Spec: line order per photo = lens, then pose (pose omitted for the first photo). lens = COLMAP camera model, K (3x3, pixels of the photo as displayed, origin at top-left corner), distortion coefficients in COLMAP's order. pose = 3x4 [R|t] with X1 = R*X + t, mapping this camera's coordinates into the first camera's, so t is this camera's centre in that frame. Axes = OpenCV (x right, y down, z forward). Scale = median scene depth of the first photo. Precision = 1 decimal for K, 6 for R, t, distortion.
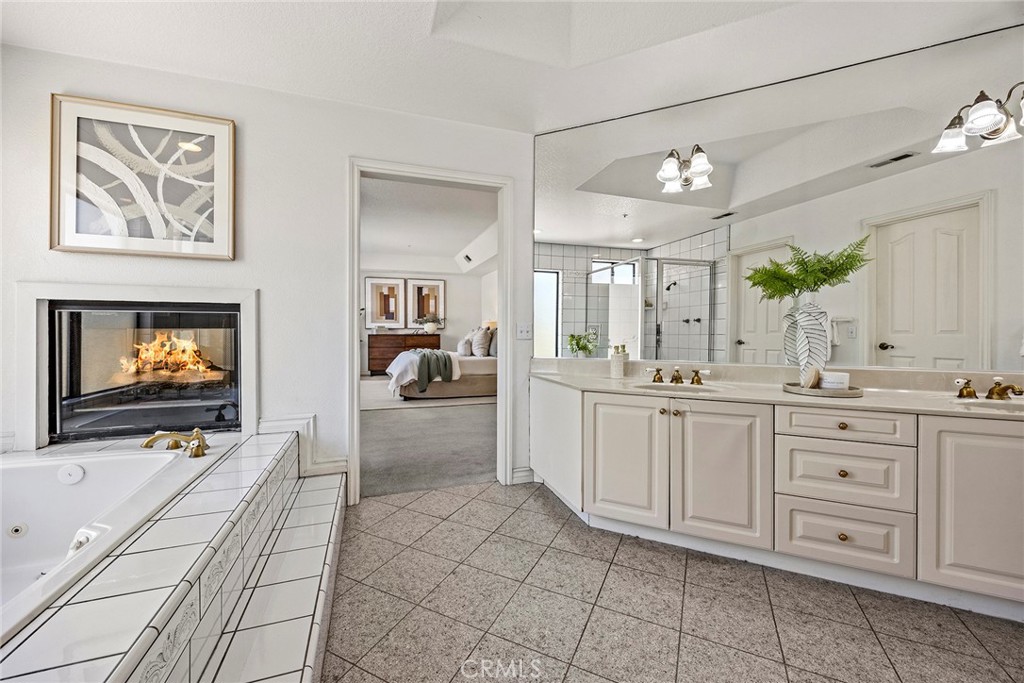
lens RADIAL K [[388.5, 0, 505.3], [0, 388.5, 333.5], [0, 0, 1]] dist [-0.001864, 0.001386]
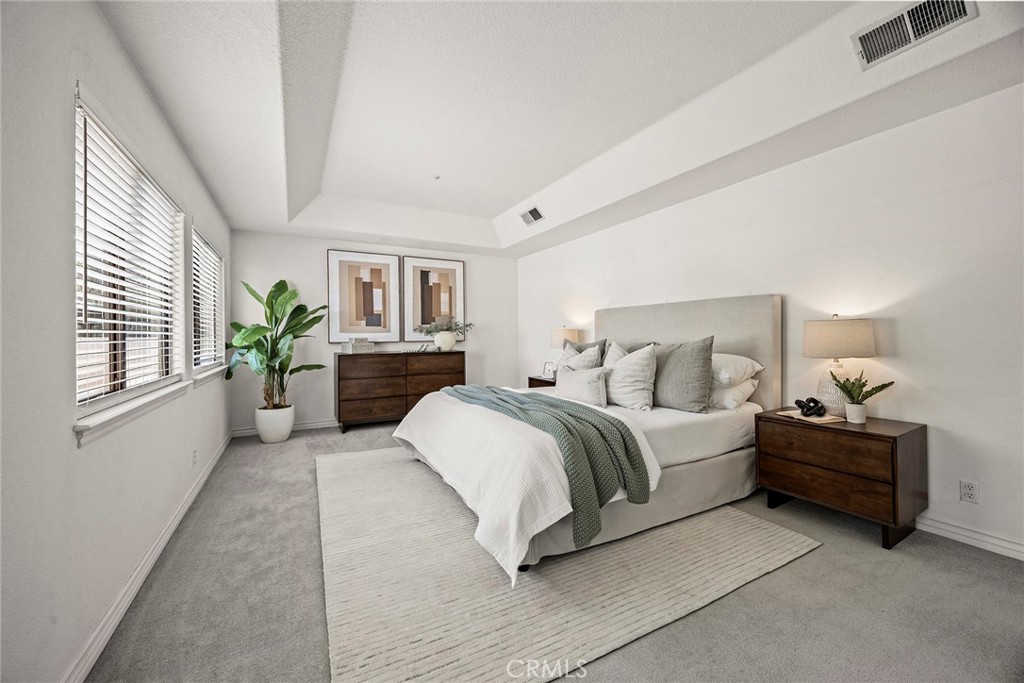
lens RADIAL K [[388.5, 0, 510.1], [0, 388.5, 337.4], [0, 0, 1]] dist [-0.001864, 0.001386]
pose [[0.985170, -0.007029, 0.171439, -0.199277], [0.008429, 0.999937, -0.007439, -0.014070], [-0.171376, 0.008774, 0.985167, 0.410713]]
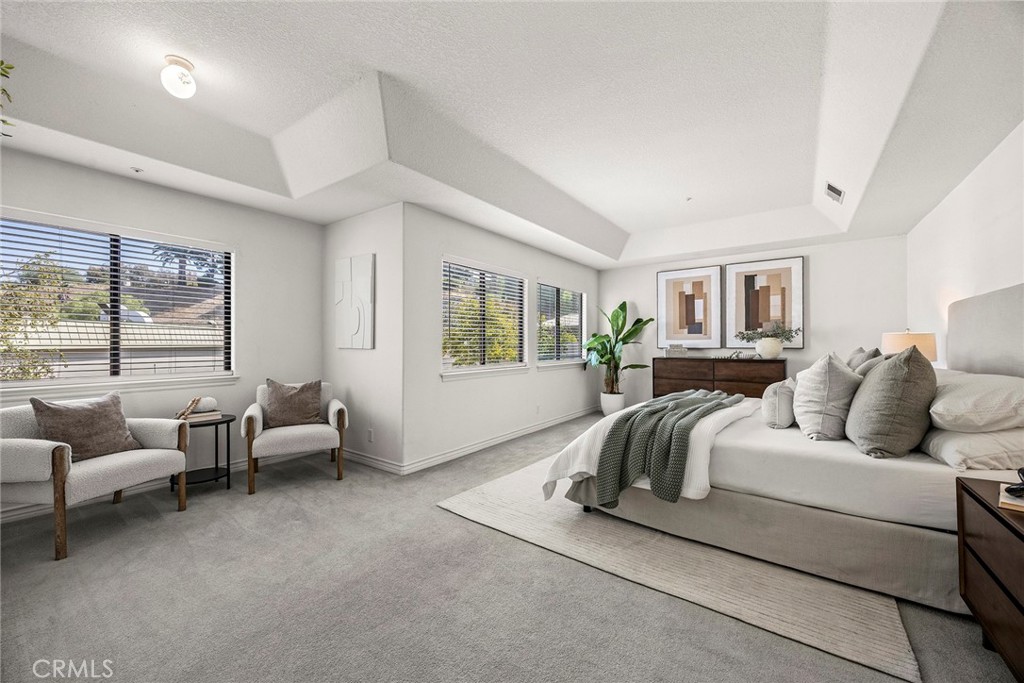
lens RADIAL K [[388.5, 0, 517.5], [0, 388.5, 343.7], [0, 0, 1]] dist [-0.001864, 0.001386]
pose [[0.581451, -0.000787, -0.813581, 0.046283], [-0.006475, 0.999963, -0.005595, -0.014726], [0.813556, 0.008521, 0.581424, 0.403670]]
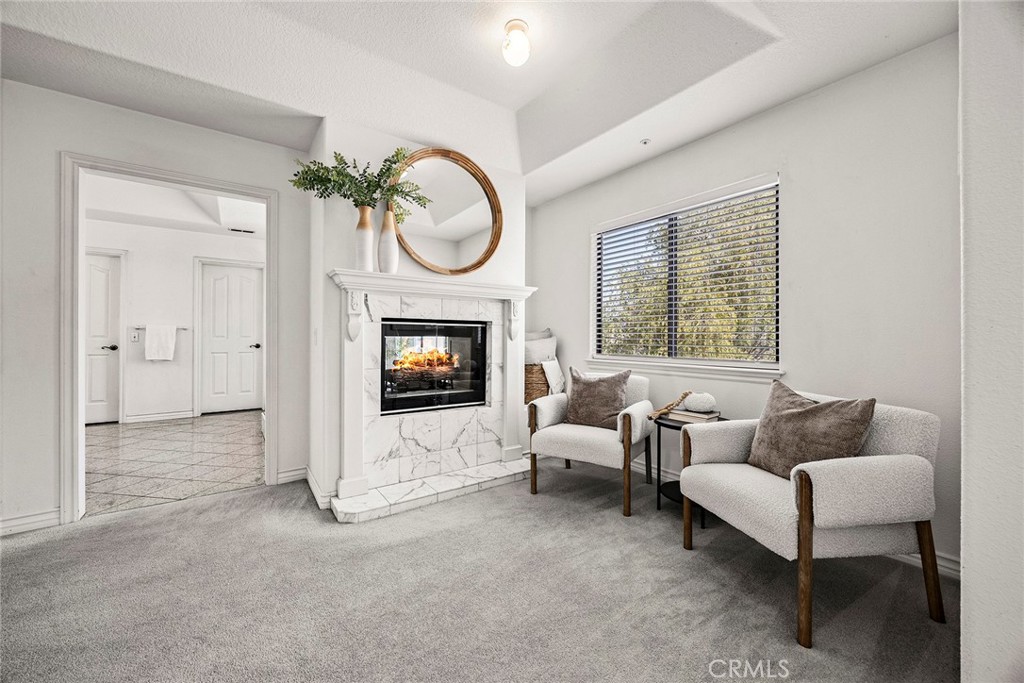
lens RADIAL K [[388.5, 0, 513.6], [0, 388.5, 335.0], [0, 0, 1]] dist [-0.001864, 0.001386]
pose [[-0.954958, -0.004913, -0.296701, -0.183265], [-0.006244, 0.999974, 0.003539, -0.006518], [0.296676, 0.005232, -0.954964, 0.579199]]
